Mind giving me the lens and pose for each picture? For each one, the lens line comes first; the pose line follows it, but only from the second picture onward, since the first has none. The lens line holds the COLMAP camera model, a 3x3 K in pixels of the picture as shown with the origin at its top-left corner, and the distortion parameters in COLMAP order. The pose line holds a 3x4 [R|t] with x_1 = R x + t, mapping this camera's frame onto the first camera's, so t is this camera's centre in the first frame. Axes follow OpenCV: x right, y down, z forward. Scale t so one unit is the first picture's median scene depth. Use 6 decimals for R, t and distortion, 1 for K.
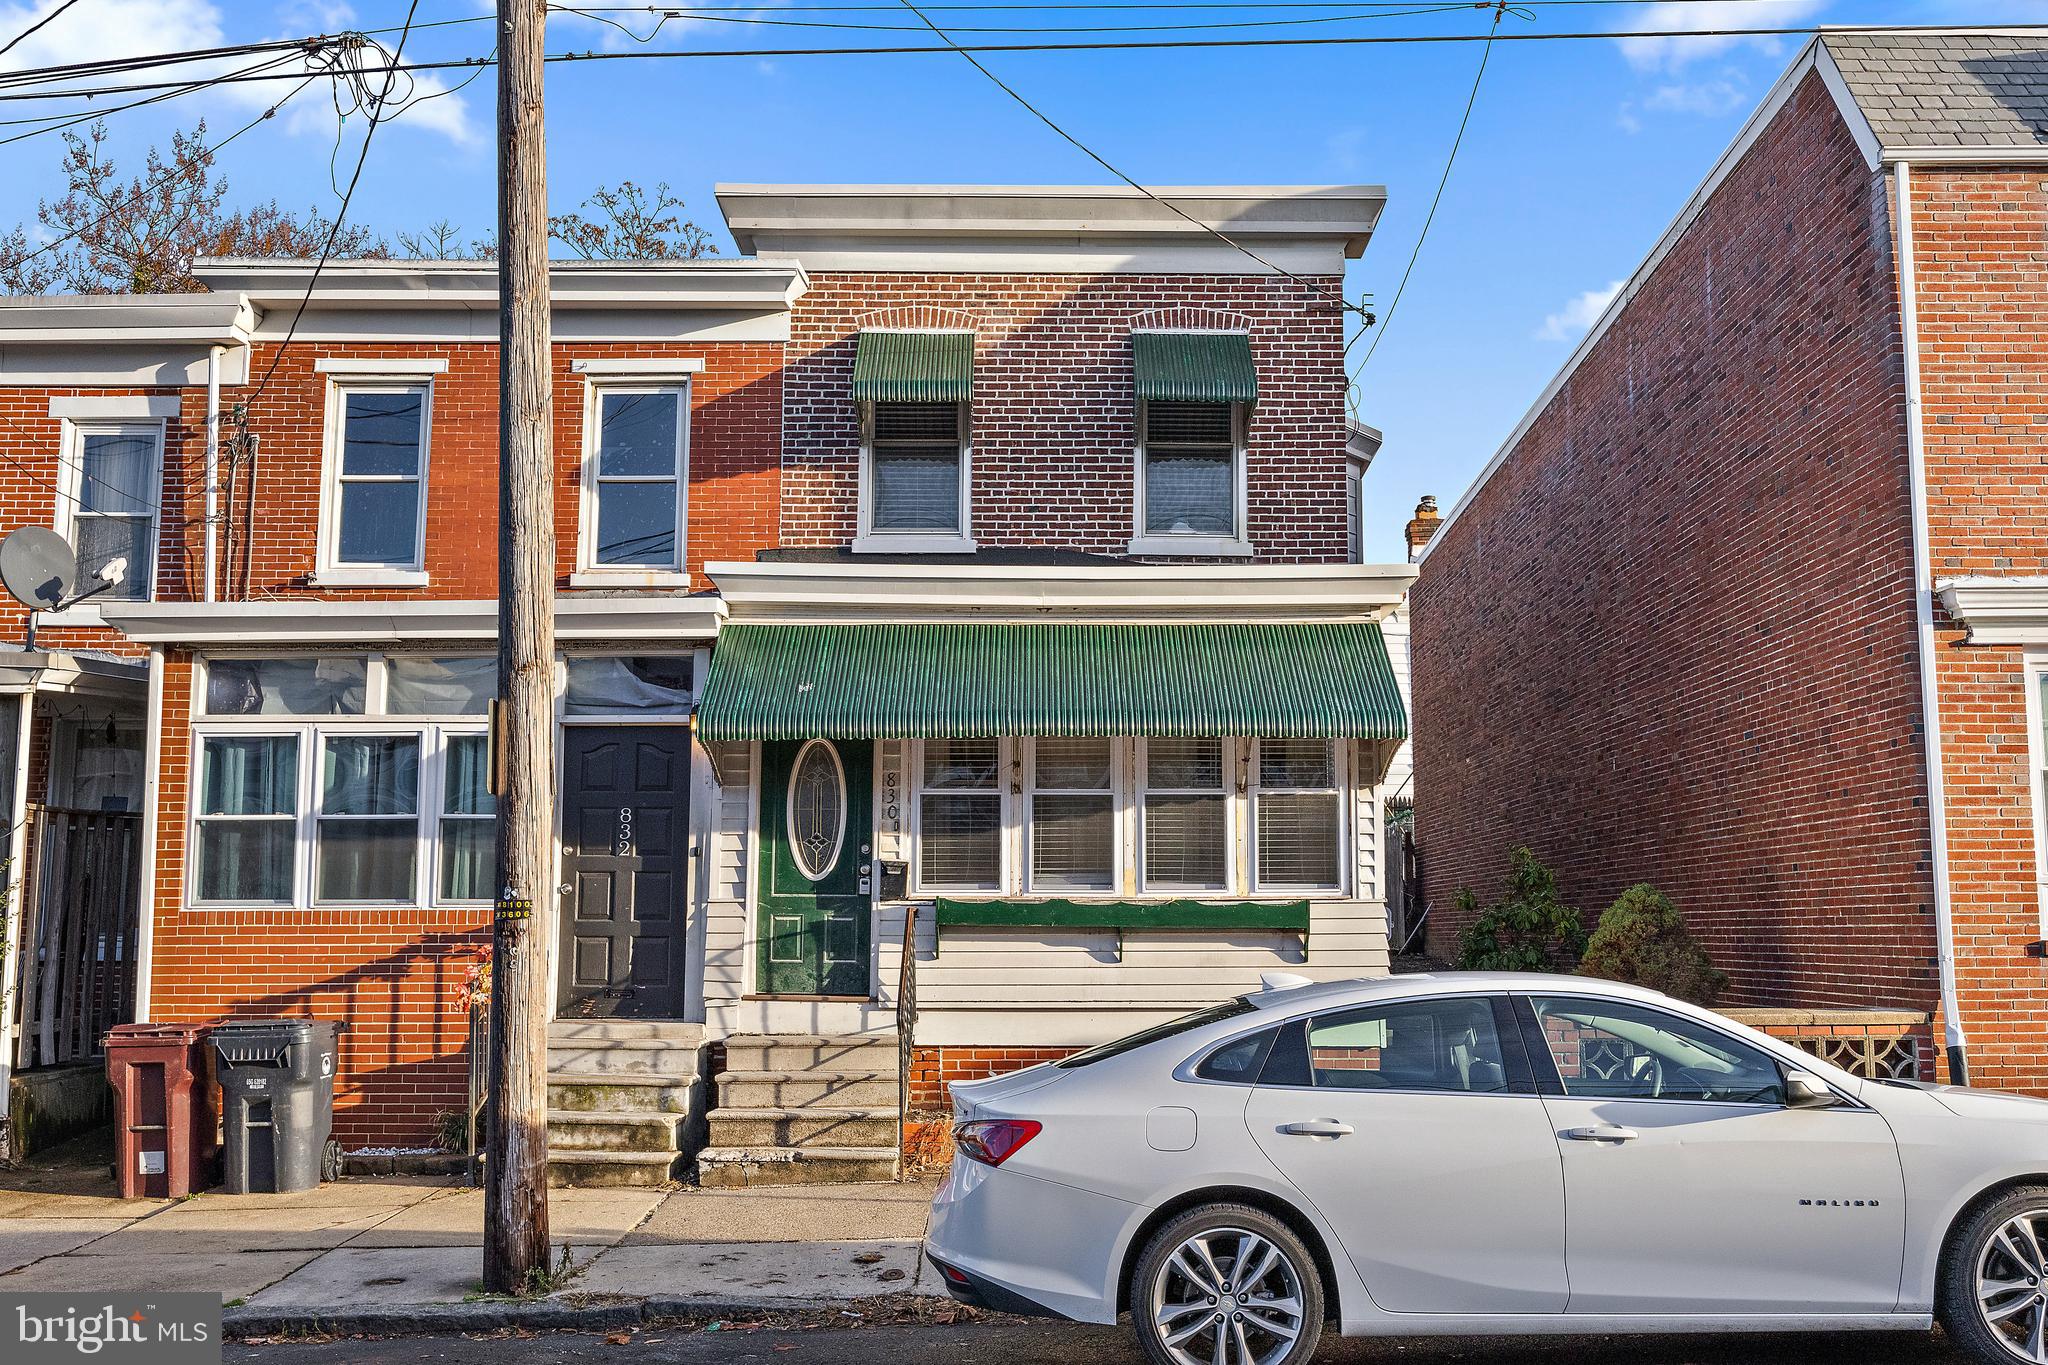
lens RADIAL K [[2058.1, 0, 1024.3], [0, 2058.1, 683.3], [0, 0, 1]] dist [0.006941, 0.000000]
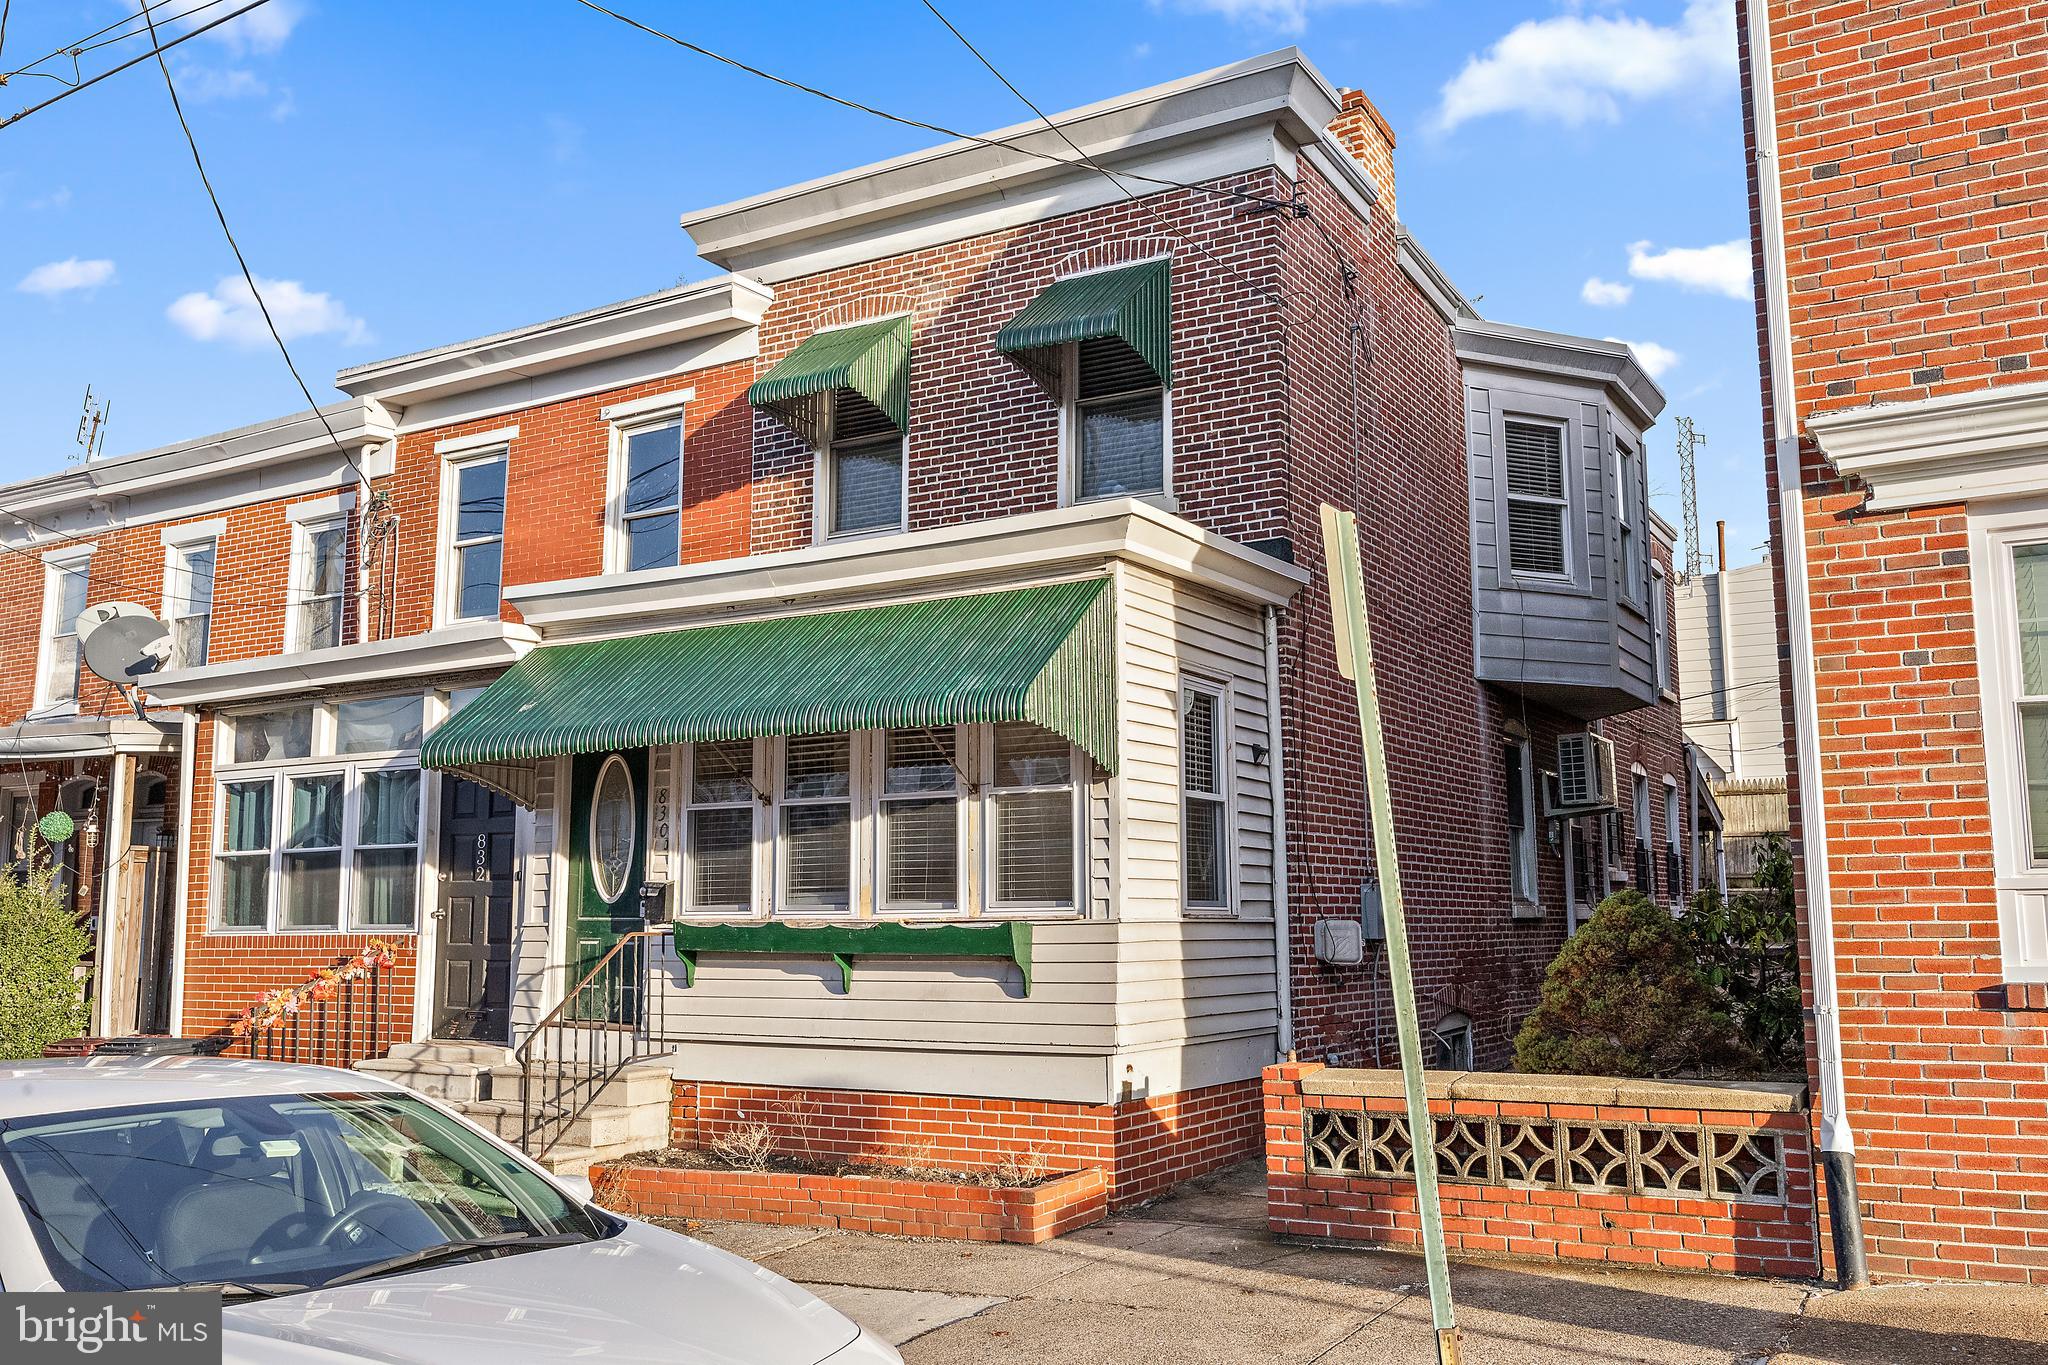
lens RADIAL K [[1776.3, 0, 1023.5], [0, 1776.3, 683.0], [0, 0, 1]] dist [0.006447, 0.005651]
pose [[0.852059, -0.074748, -0.518081, 0.502931], [0.069262, 0.997149, -0.029957, 0.030947], [0.518843, -0.010358, 0.854807, 0.385617]]
